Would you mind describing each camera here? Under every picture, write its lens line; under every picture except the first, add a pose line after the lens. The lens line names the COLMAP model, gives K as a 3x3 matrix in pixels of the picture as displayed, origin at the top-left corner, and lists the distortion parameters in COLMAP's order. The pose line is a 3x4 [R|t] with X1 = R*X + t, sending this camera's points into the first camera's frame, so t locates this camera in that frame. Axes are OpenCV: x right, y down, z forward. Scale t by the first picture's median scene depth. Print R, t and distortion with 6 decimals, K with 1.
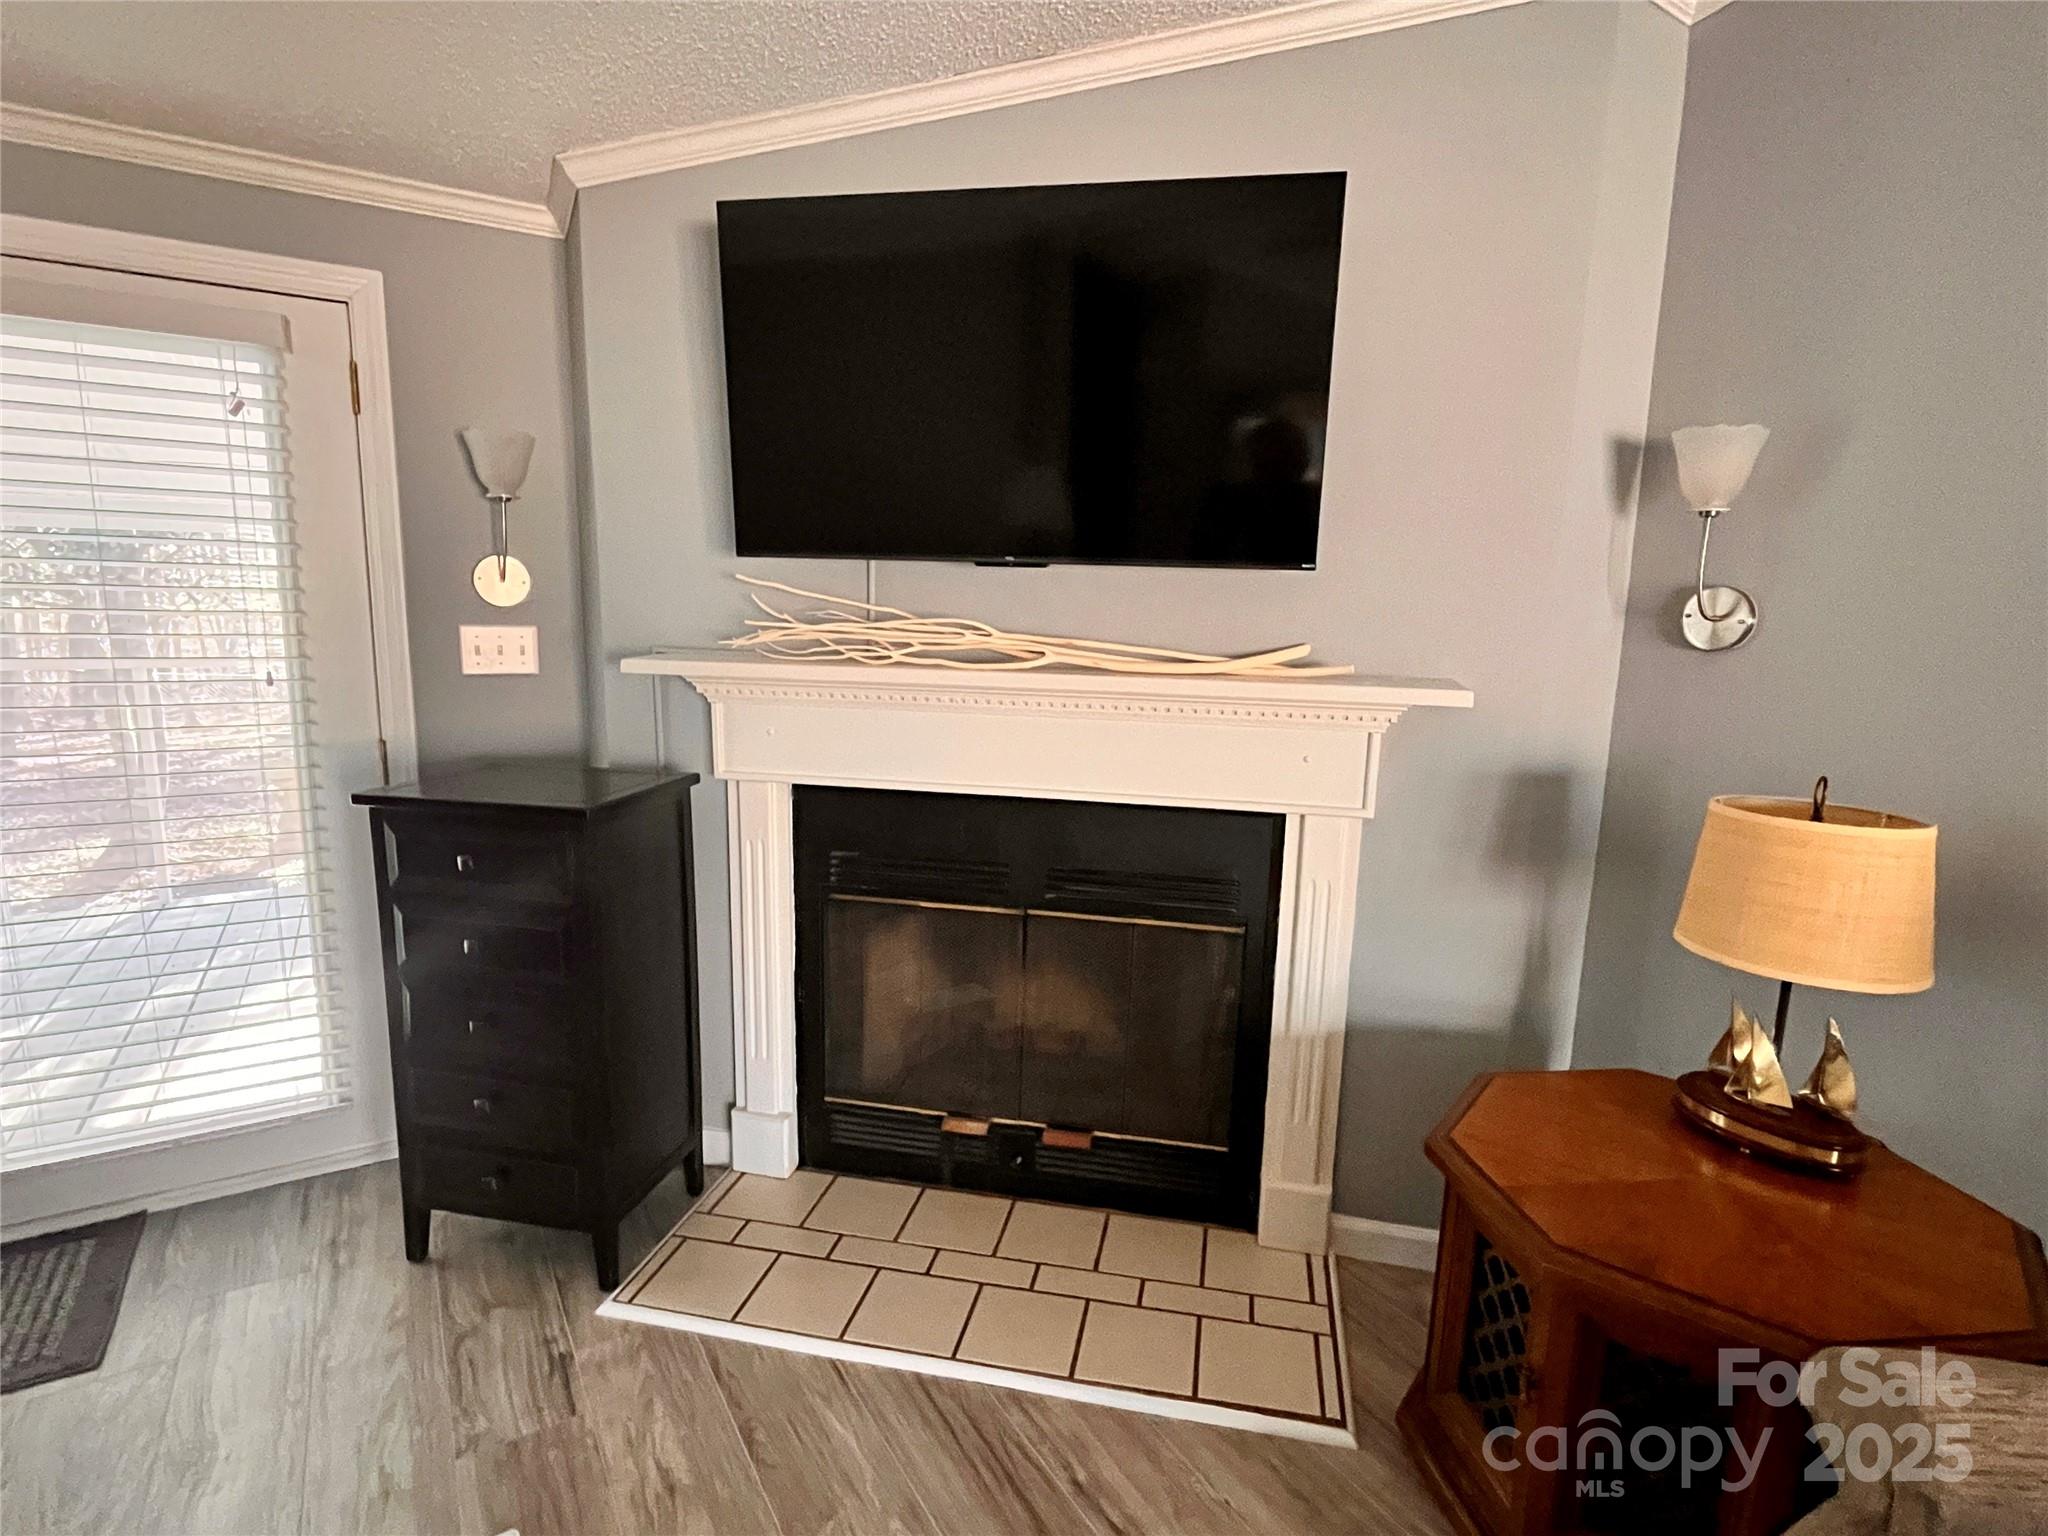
lens RADIAL K [[1050.5, 0, 1020.3], [0, 1050.5, 768.0], [0, 0, 1]] dist [0.001625, -0.000479]
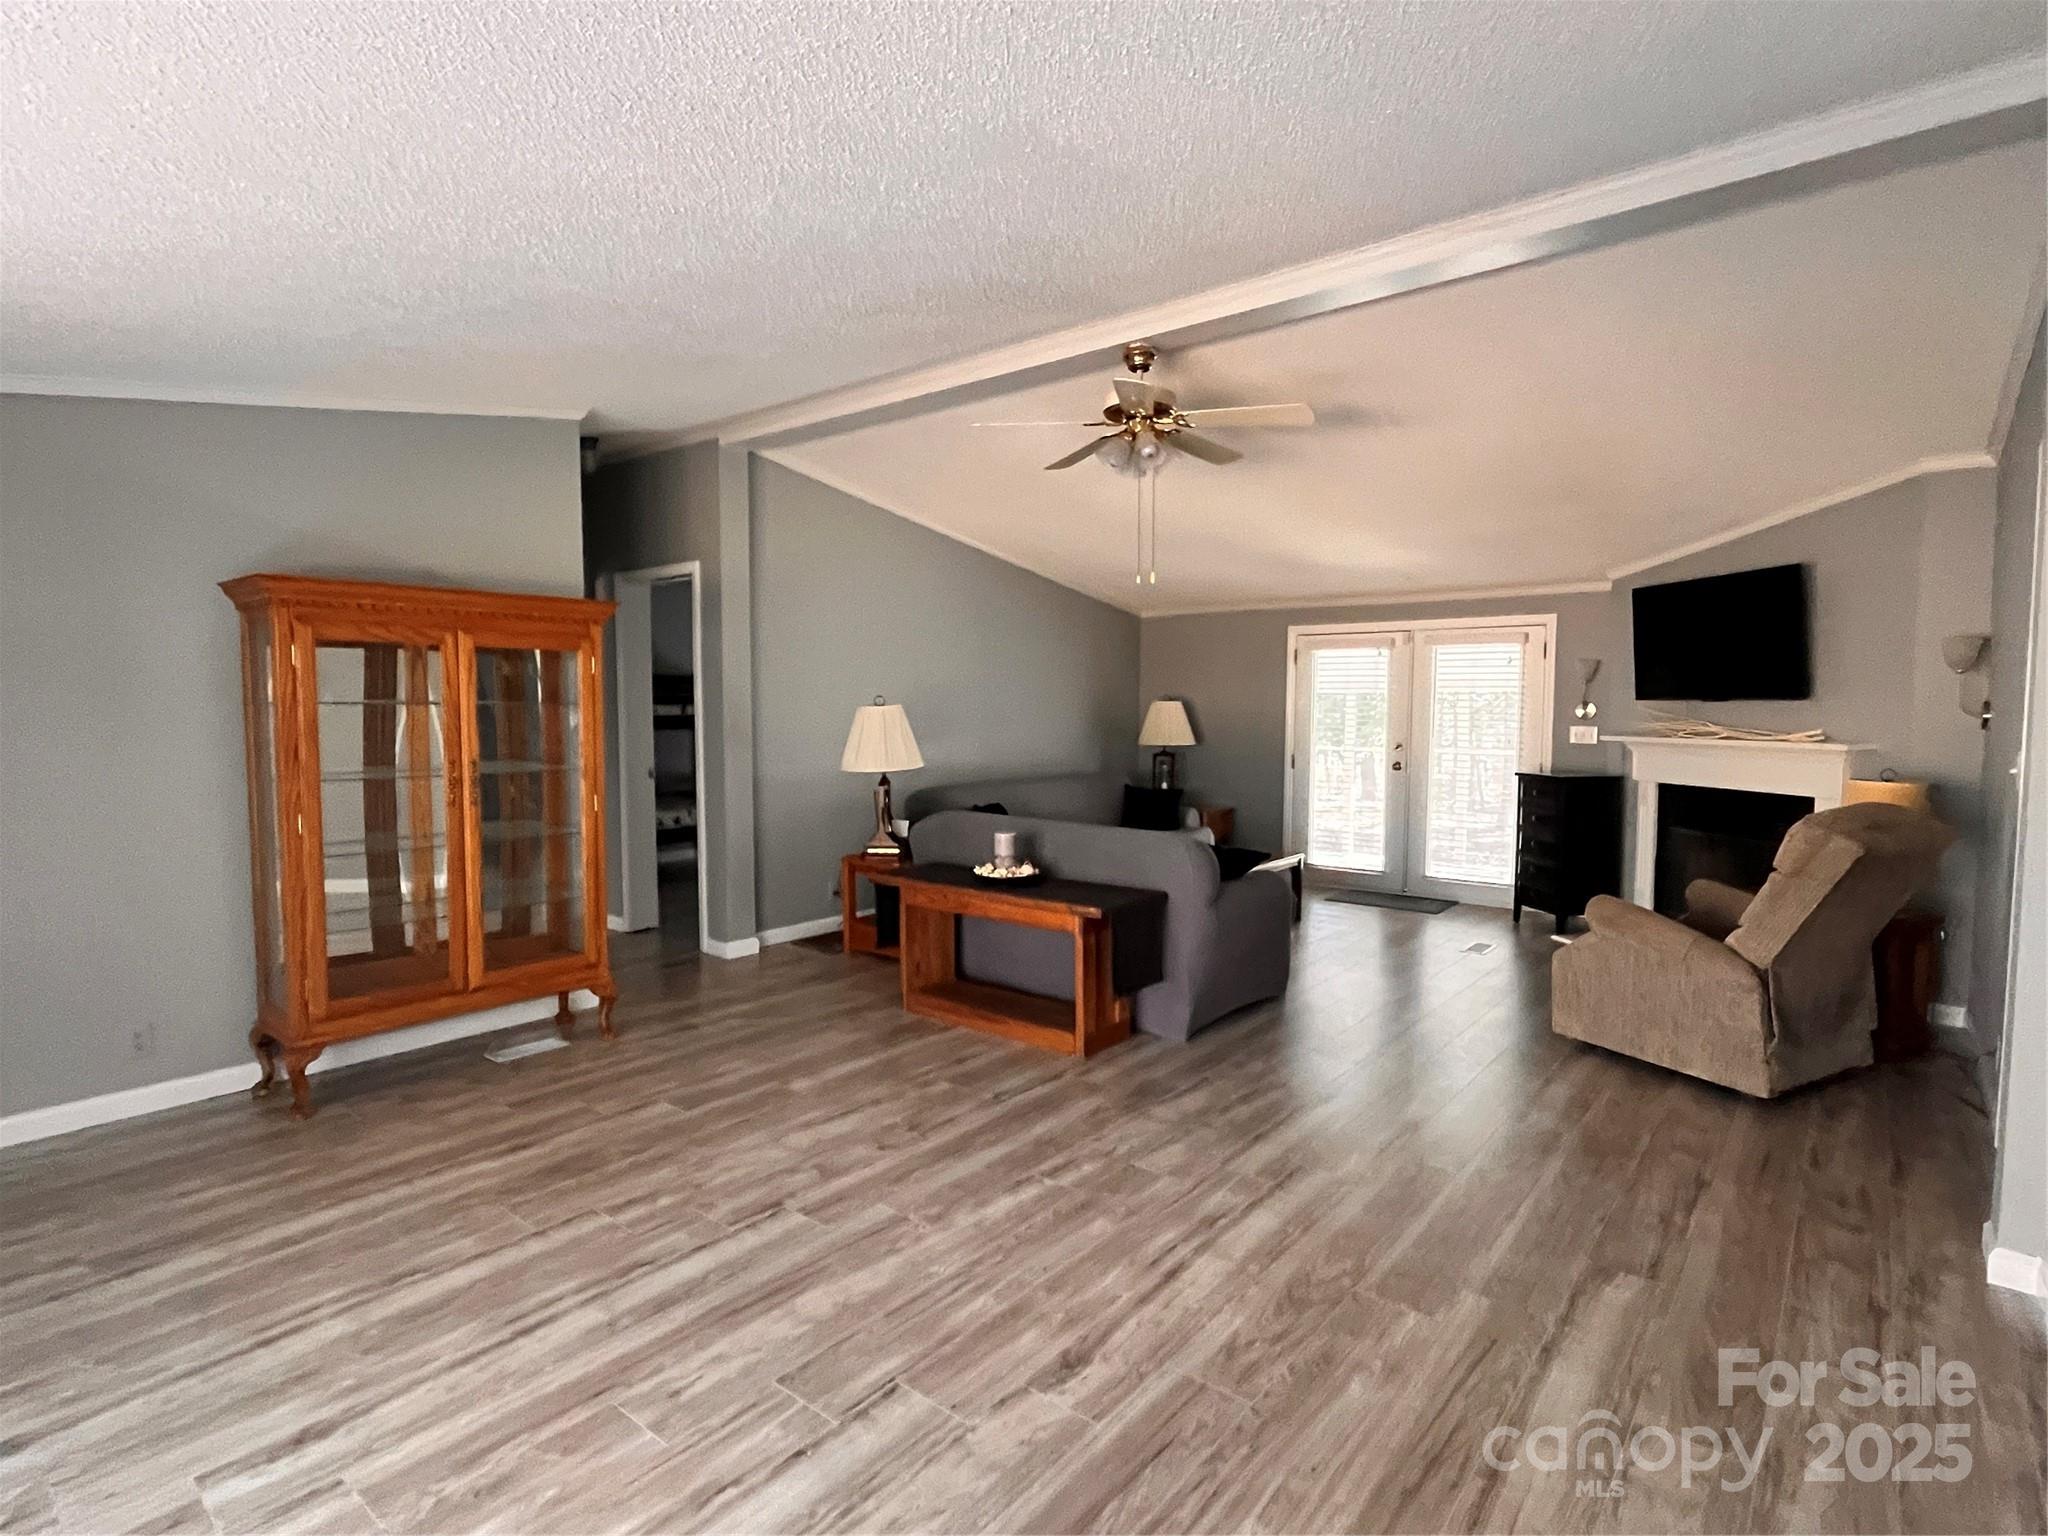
lens RADIAL K [[1050.5, 0, 1022.1], [0, 1050.5, 764.1], [0, 0, 1]] dist [0.001625, -0.000479]
pose [[0.332350, 0.029874, -0.942683, 1.924686], [-0.158319, 0.987083, -0.024536, 0.315619], [0.929773, 0.157399, 0.332787, -1.533039]]
